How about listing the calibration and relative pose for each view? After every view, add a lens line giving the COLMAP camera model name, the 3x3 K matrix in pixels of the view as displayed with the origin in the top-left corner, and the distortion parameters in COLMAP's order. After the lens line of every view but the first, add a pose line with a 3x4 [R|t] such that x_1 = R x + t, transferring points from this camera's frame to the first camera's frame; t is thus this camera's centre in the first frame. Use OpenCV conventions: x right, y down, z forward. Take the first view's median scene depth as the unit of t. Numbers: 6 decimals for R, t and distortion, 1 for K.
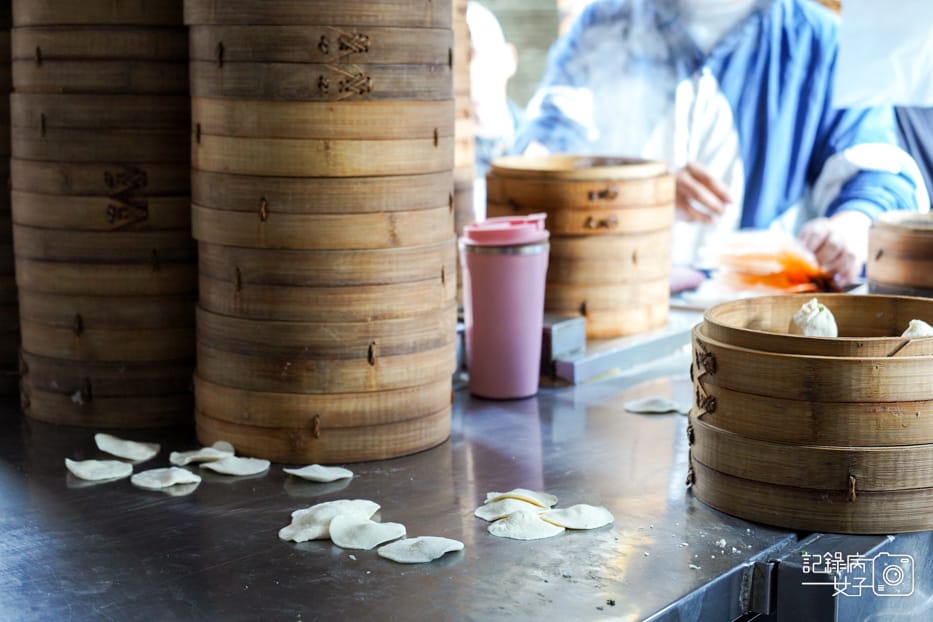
lens RADIAL K [[1531.2, 0, 464.7], [0, 1531.2, 313.6], [0, 0, 1]] dist [-0.003720, 0.000000]
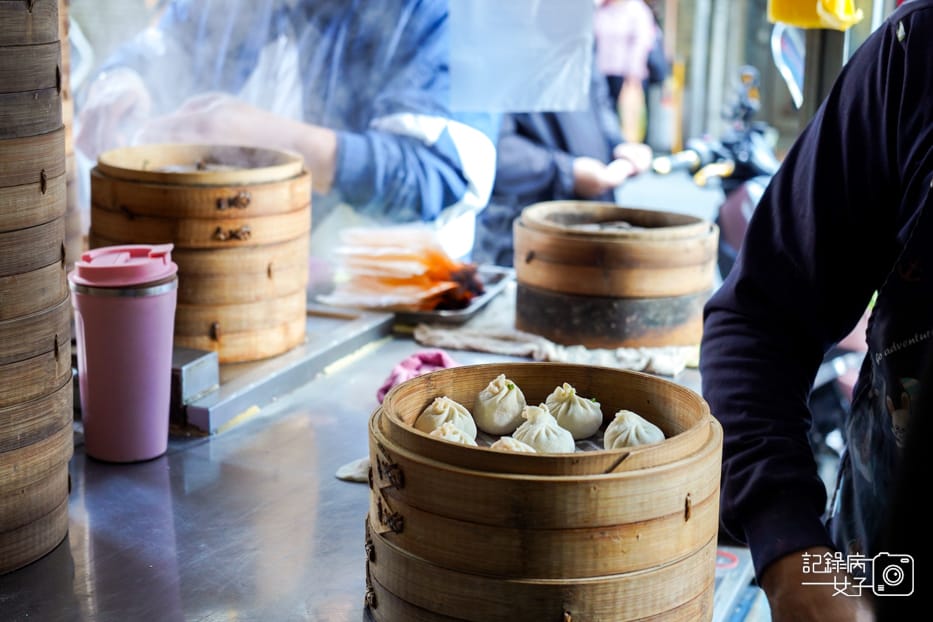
lens RADIAL K [[1531.2, 0, 468.4], [0, 1531.2, 308.8], [0, 0, 1]] dist [-0.003720, 0.000000]
pose [[0.963486, -0.028652, 0.266222, -0.019622], [0.011096, 0.997677, 0.067215, -0.100213], [-0.267529, -0.061807, 0.961565, 0.163397]]
